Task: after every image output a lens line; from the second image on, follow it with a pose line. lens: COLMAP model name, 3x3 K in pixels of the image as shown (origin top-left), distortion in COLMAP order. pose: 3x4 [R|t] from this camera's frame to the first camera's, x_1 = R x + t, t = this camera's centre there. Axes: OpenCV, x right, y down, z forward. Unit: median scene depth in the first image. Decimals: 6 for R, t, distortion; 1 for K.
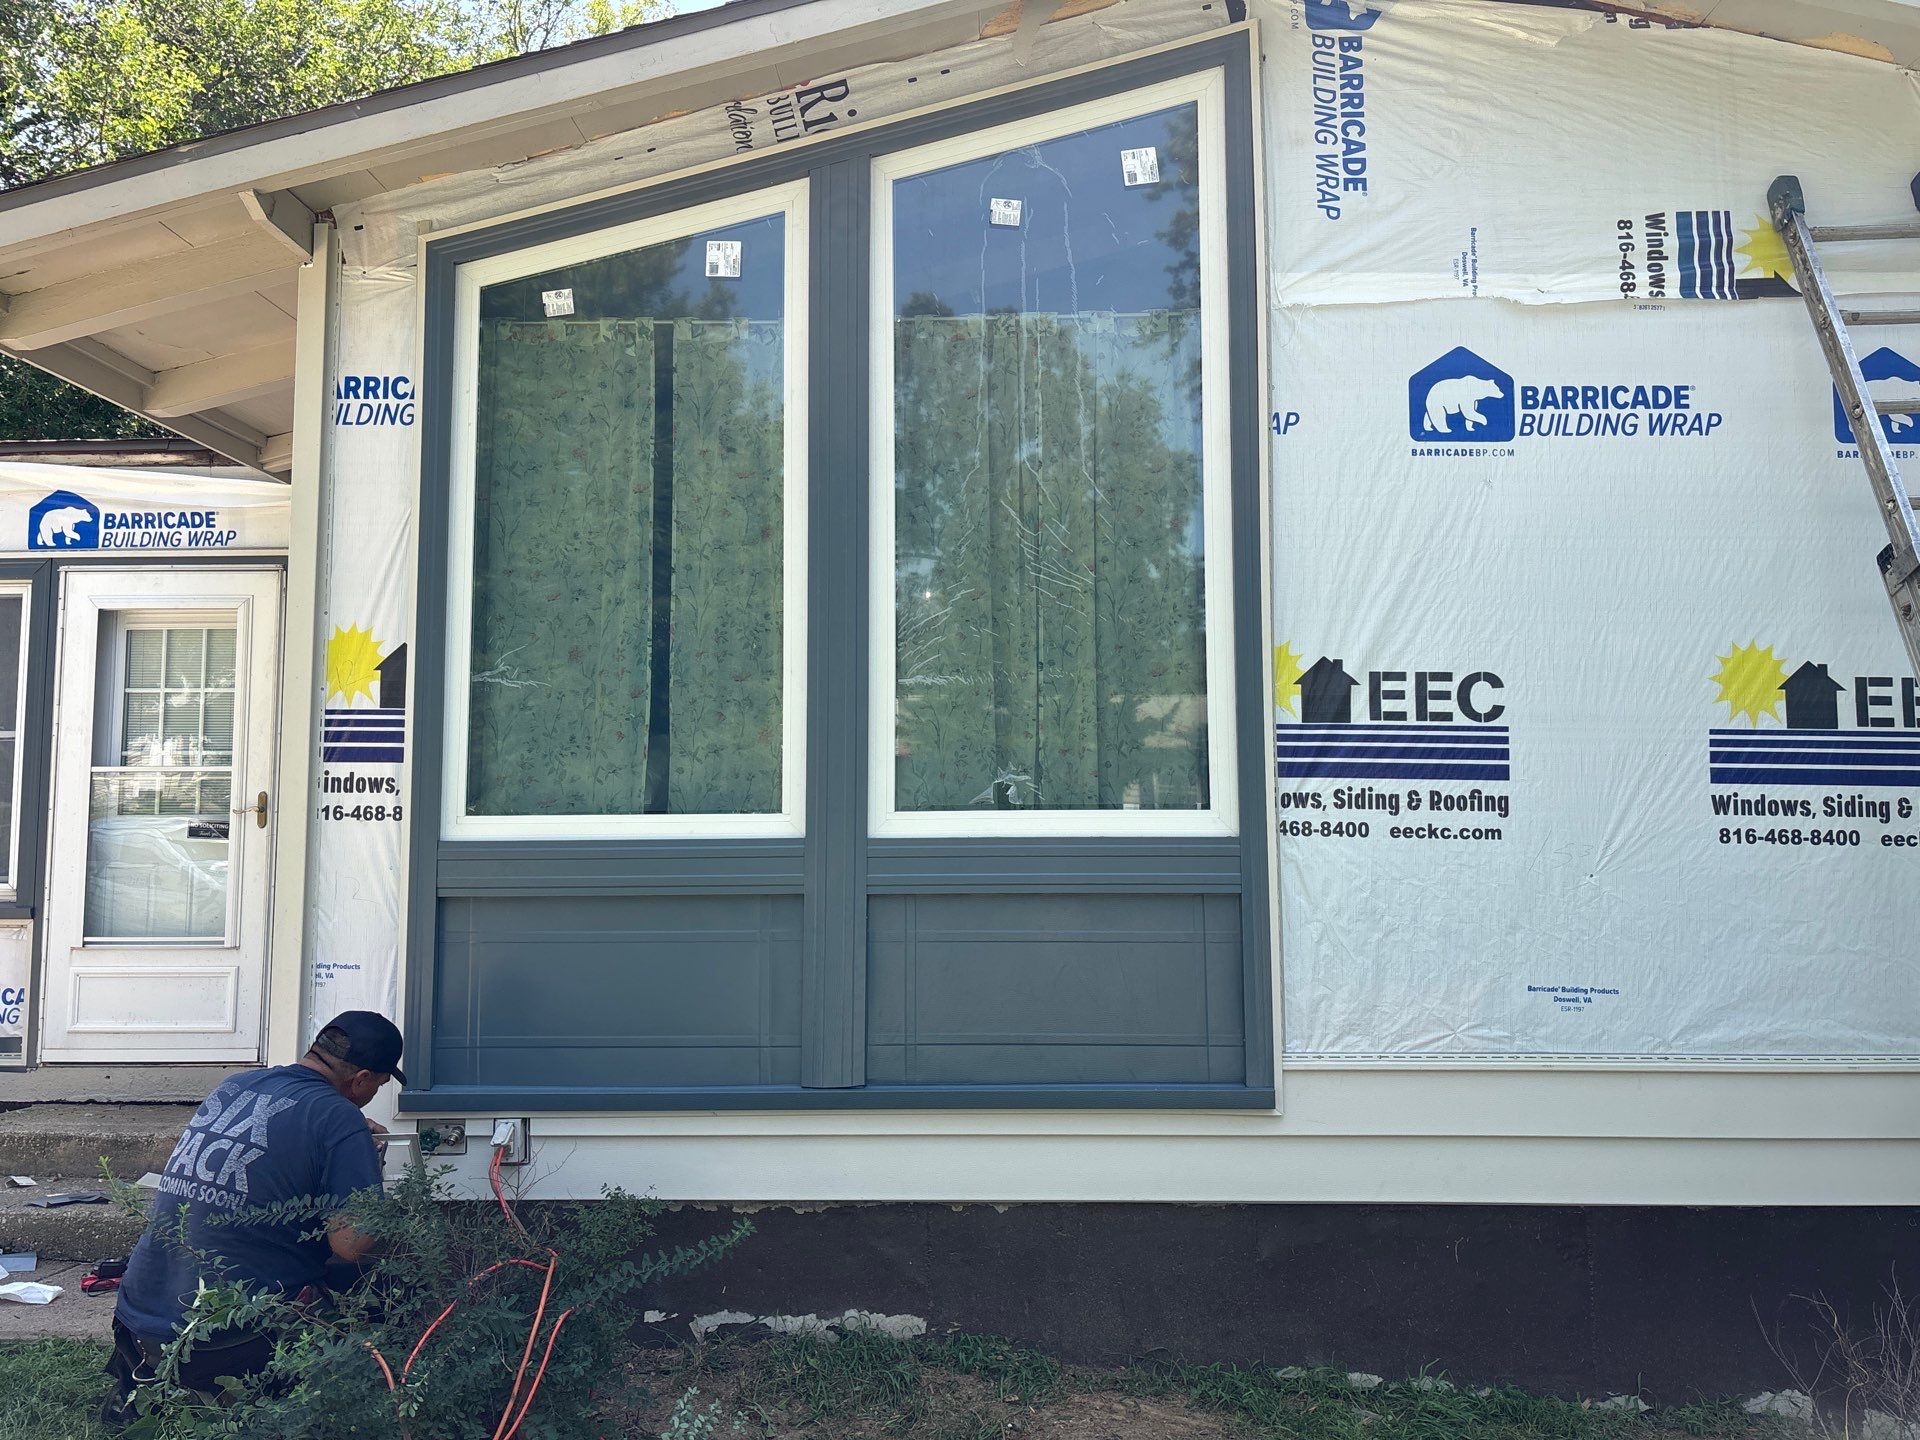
lens RADIAL K [[1479.5, 0, 981.7], [0, 1479.5, 698.1], [0, 0, 1]] dist [0.014062, 0.001940]
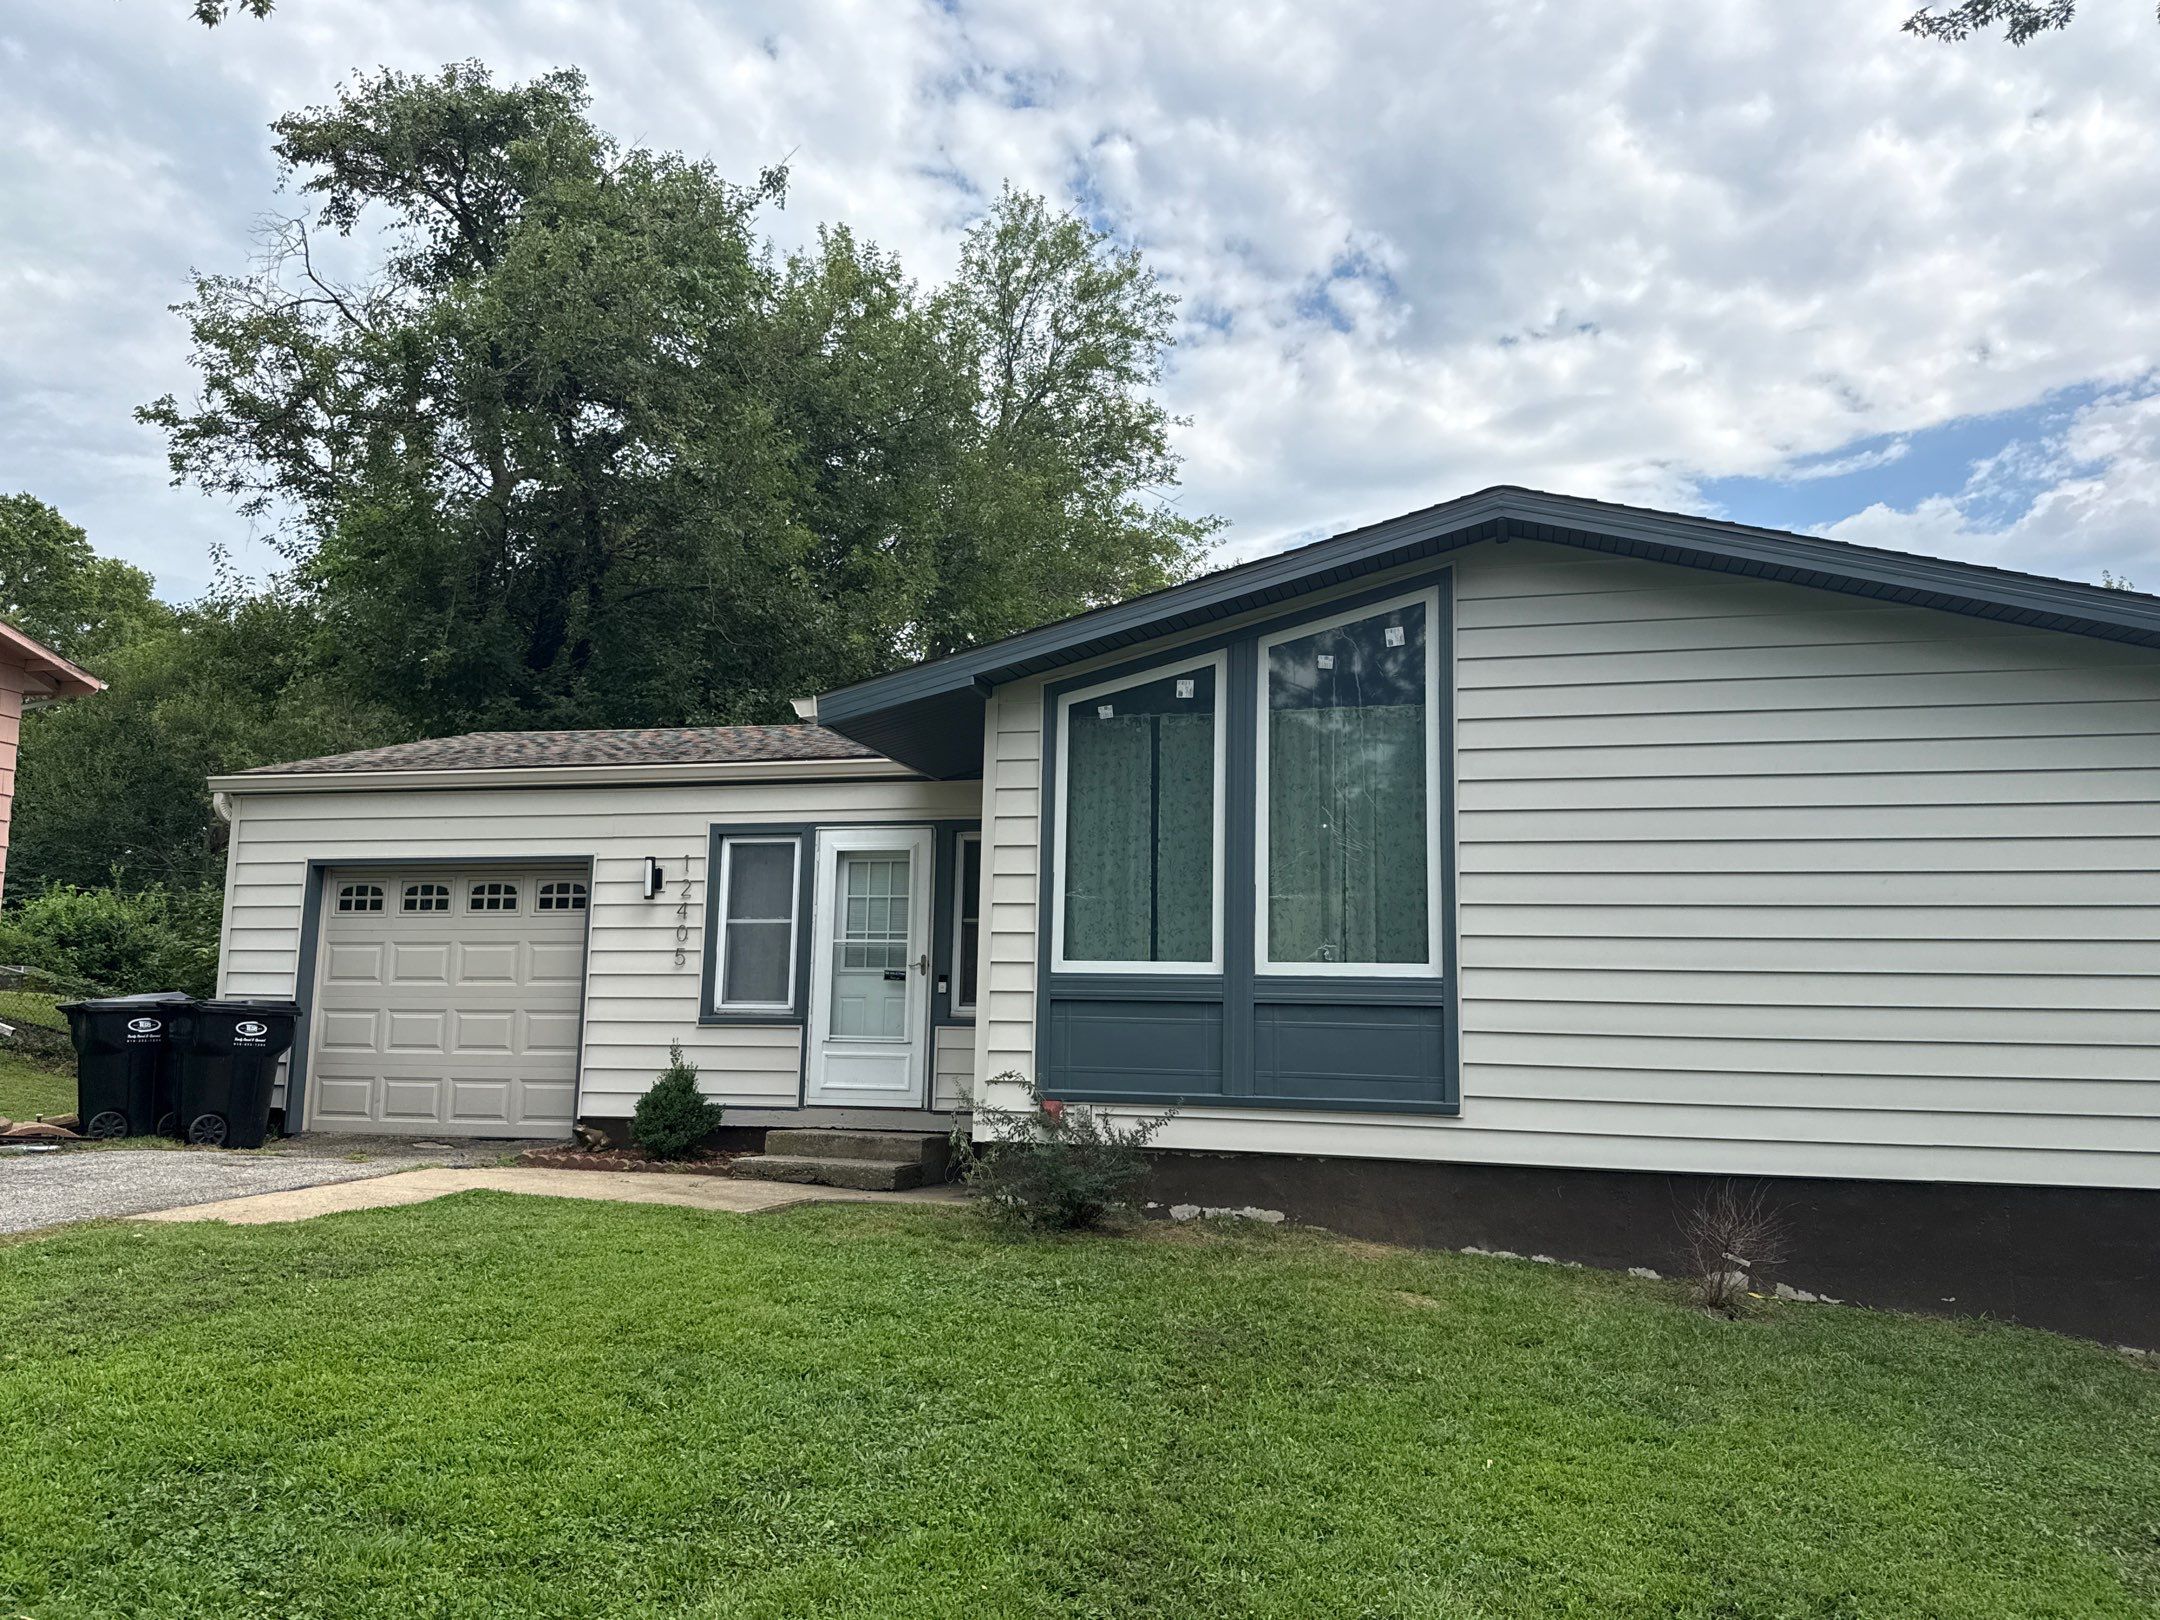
lens RADIAL K [[1655.3, 0, 1080.0], [0, 1655.3, 810.0], [0, 0, 1]] dist [0.135240, -0.212445]
pose [[0.974217, -0.006911, -0.225505, 0.200056], [-0.003602, 0.998927, -0.046176, -0.025927], [0.225583, 0.045798, 0.973147, -1.253738]]
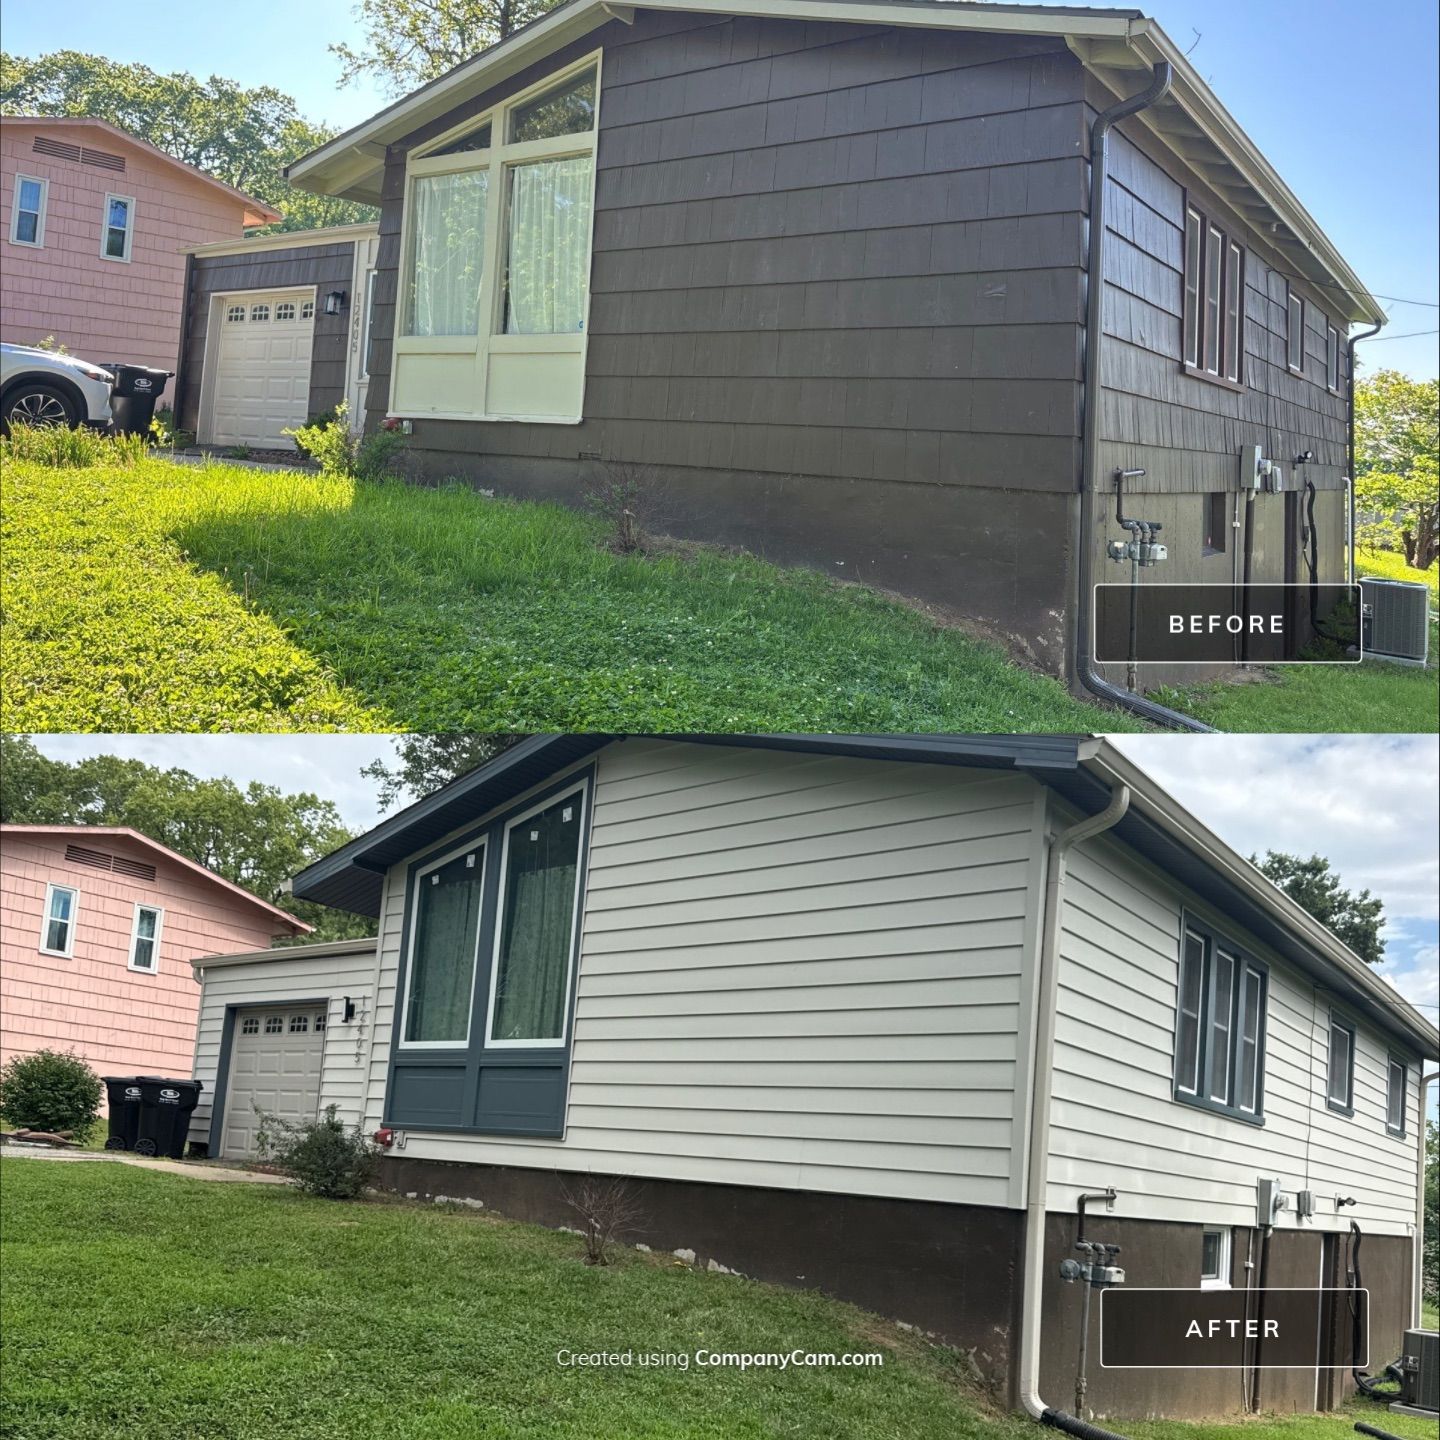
lens RADIAL K [[1195.0, 0, 724.4], [0, 1195.0, 1090.7], [0, 0, 1]] dist [0.035451, -0.009904]
pose [[0.792455, 0.020965, -0.609570, 1.786795], [-0.024604, 0.999694, 0.002397, 0.159717], [0.609434, 0.013099, 0.792728, -0.639411]]
